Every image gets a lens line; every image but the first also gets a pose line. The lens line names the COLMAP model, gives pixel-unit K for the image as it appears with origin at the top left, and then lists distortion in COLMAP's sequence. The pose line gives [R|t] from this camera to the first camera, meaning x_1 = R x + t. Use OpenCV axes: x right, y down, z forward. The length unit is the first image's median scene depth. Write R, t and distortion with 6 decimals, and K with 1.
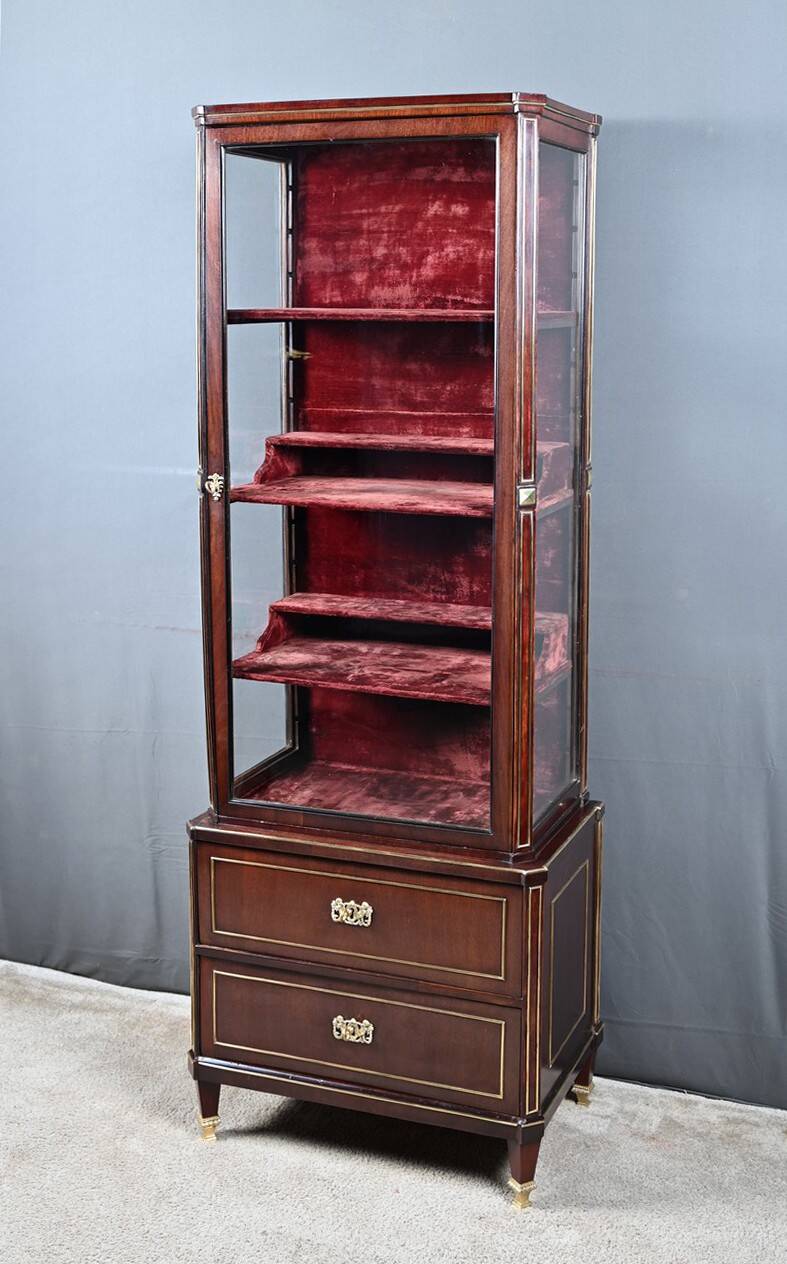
lens RADIAL K [[1633.3, 0, 299.0], [0, 1633.3, 570.2], [0, 0, 1]] dist [0.003818, 0.000000]
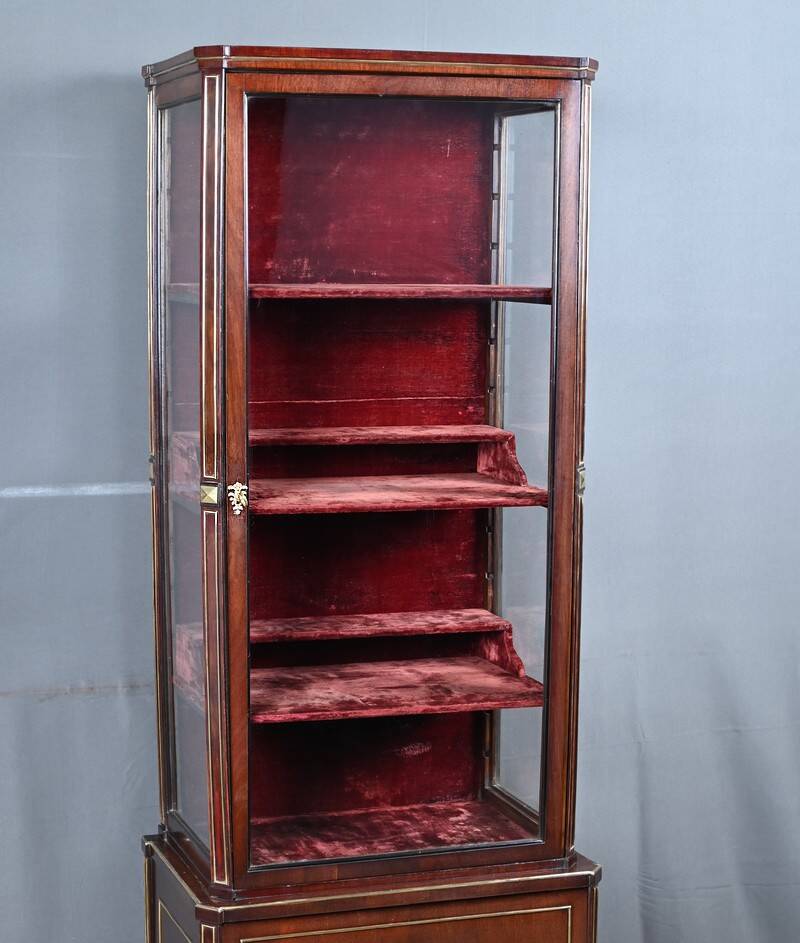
lens RADIAL K [[2143.3, 0, 351.4], [0, 2143.3, 622.9], [0, 0, 1]] dist [0.024388, 0.000000]
pose [[0.761938, -0.113410, 0.637642, -0.704964], [0.108686, 0.992977, 0.046736, -0.031954], [-0.638465, 0.033693, 0.768913, 0.112224]]
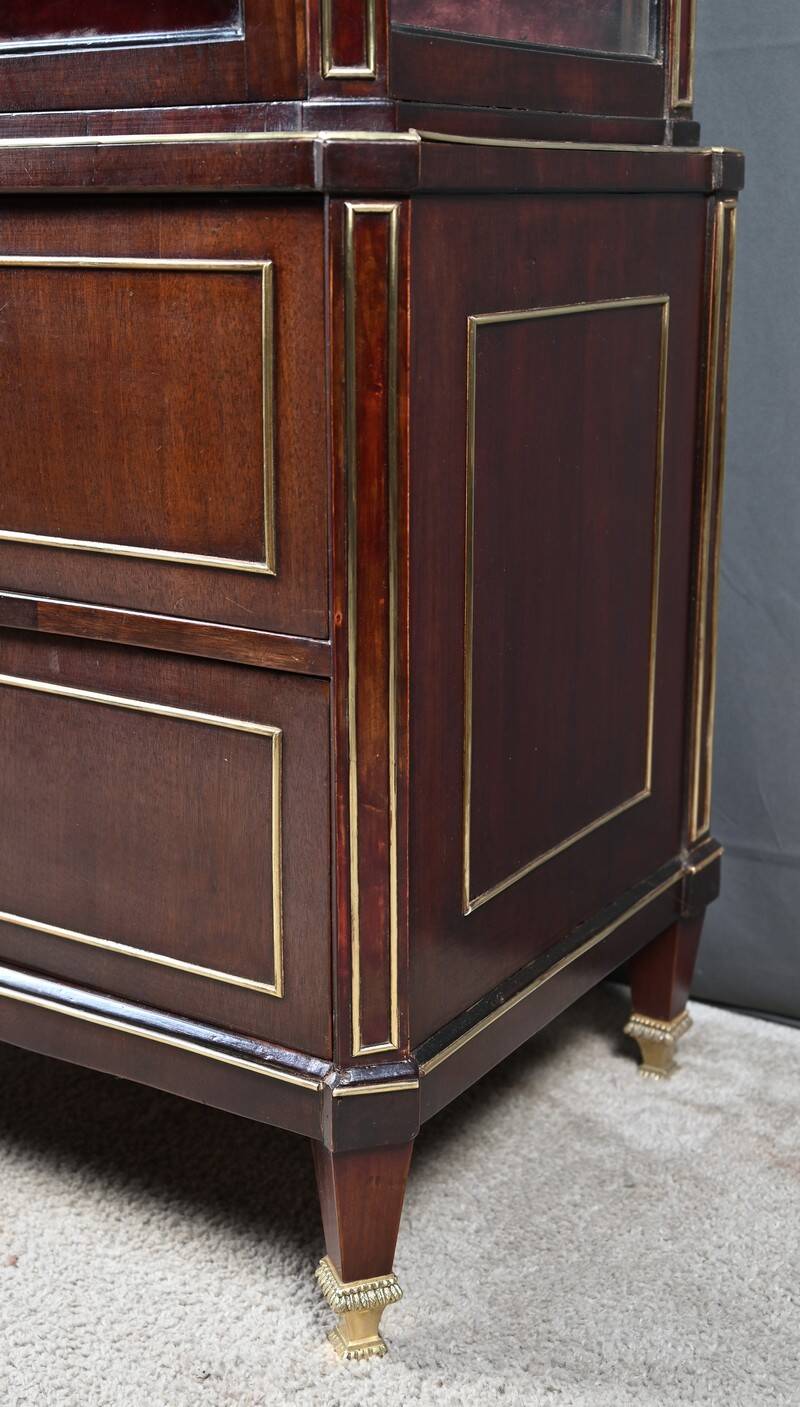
lens RADIAL K [[1658.7, 0, 435.9], [0, 1658.7, 697.0], [0, 0, 1]] dist [0.003361, 0.000000]
pose [[0.989237, 0.054069, -0.135966, 0.184498], [-0.045118, 0.996659, 0.068077, 0.239615], [0.139193, -0.061210, 0.988372, 0.687711]]
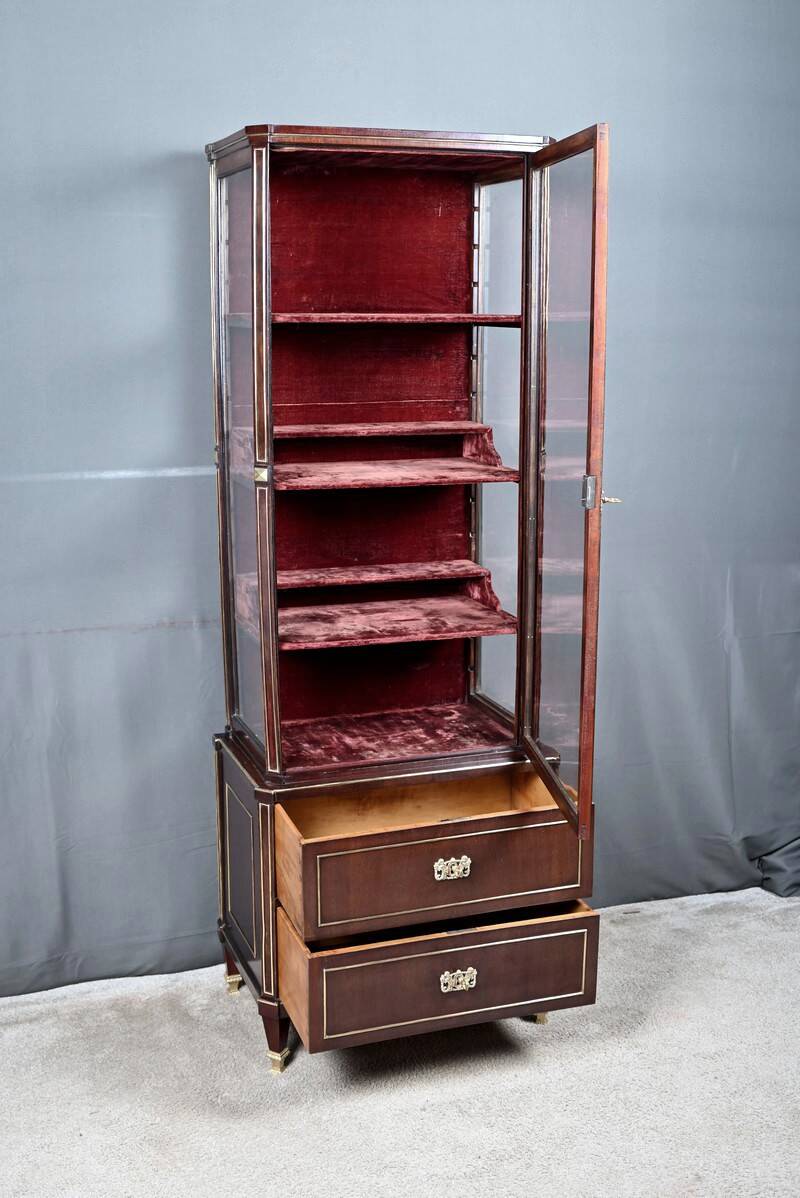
lens RADIAL K [[1487.1, 0, 404.2], [0, 1487.1, 604.8], [0, 0, 1]] dist [0.016814, 0.000000]
pose [[0.740480, -0.137311, 0.657902, -0.646711], [0.116370, 0.990316, 0.075713, -0.031939], [-0.661927, 0.020496, 0.749288, 0.196203]]
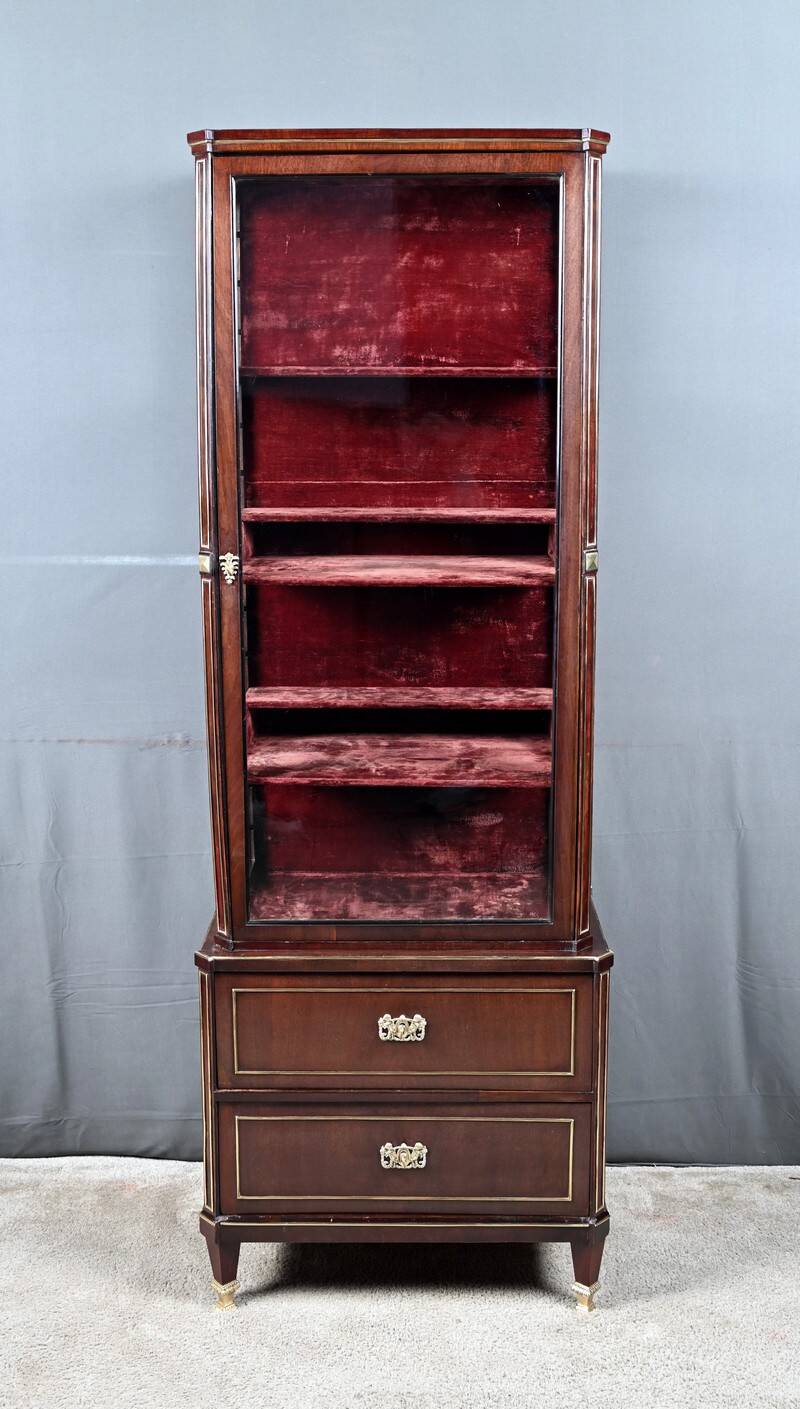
lens RADIAL K [[1661.0, 0, 355.6], [0, 1661.0, 684.8], [0, 0, 1]] dist [0.003361, 0.000000]
pose [[0.932038, -0.067136, 0.356087, -0.304447], [0.065746, 0.997708, 0.016019, 0.001607], [-0.356346, 0.008481, 0.934316, 0.138102]]
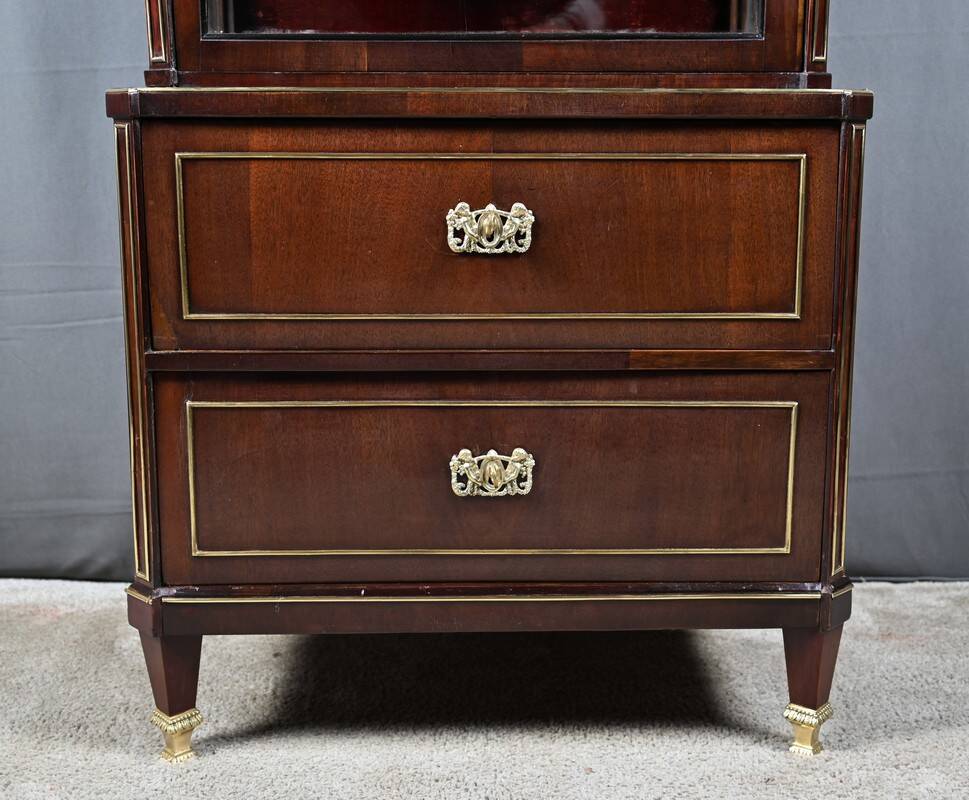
lens RADIAL K [[1566.0, 0, 469.5], [0, 1566.0, 399.4], [0, 0, 1]] dist [0.003371, 0.000000]
pose [[0.915643, -0.080324, 0.393885, -0.162829], [0.068240, 0.996671, 0.044616, 0.235693], [-0.396157, -0.013973, 0.918076, 0.554365]]
